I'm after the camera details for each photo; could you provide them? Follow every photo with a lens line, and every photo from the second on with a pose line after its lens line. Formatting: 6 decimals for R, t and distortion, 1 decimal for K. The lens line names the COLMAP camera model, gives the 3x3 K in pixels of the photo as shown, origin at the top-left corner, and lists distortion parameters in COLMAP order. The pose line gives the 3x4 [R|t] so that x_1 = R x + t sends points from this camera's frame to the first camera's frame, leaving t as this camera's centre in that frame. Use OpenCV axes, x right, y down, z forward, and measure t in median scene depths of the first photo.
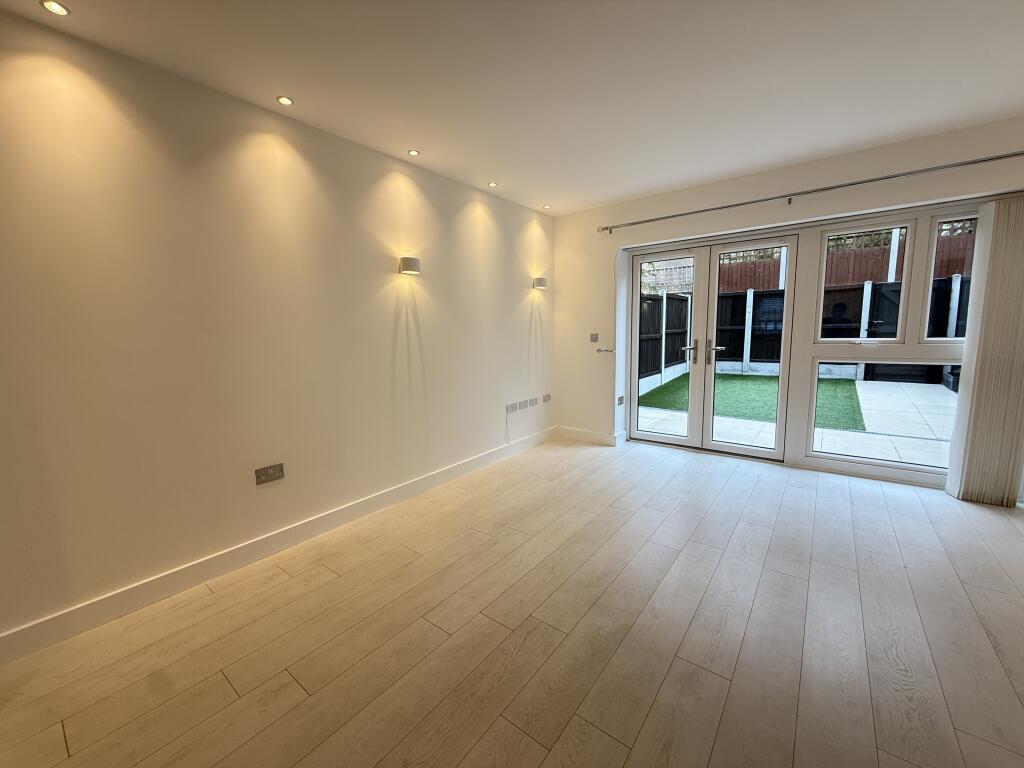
lens RADIAL K [[408.7, 0, 508.6], [0, 408.7, 384.5], [0, 0, 1]] dist [0.001882, 0.000145]
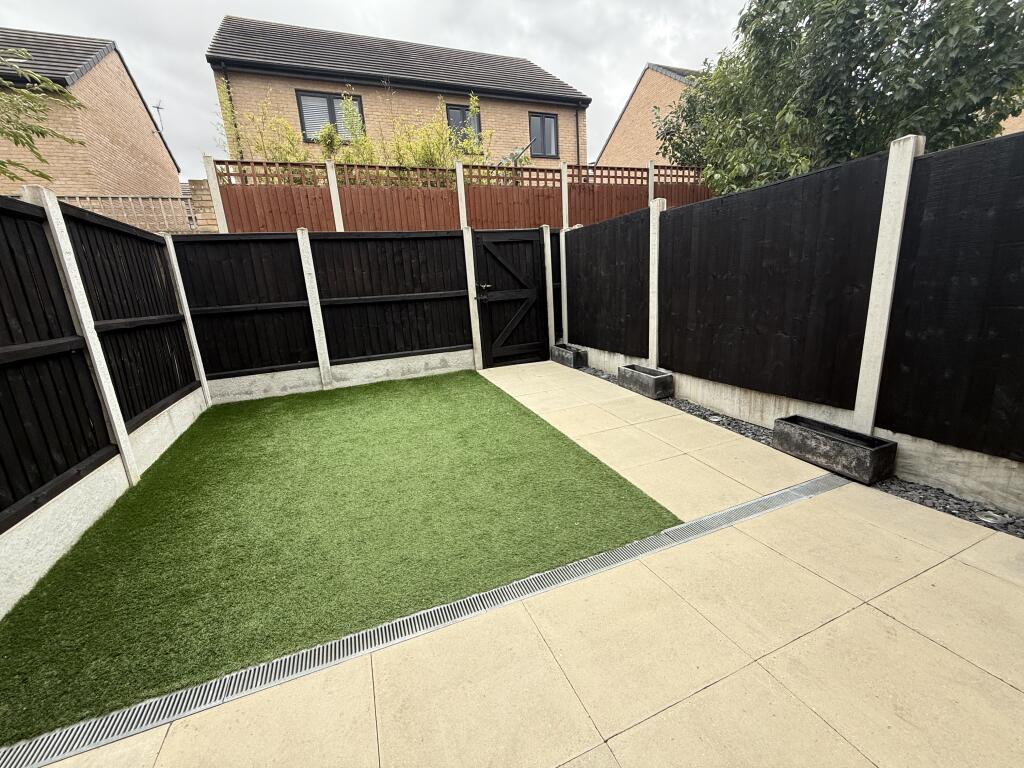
lens RADIAL K [[408.7, 0, 509.1], [0, 408.7, 384.4], [0, 0, 1]] dist [0.001882, 0.000145]
pose [[0.502899, -0.212045, 0.837932, 0.249456], [0.165961, 0.975092, 0.147151, -0.073043], [-0.848263, 0.065062, 0.525564, 0.519731]]
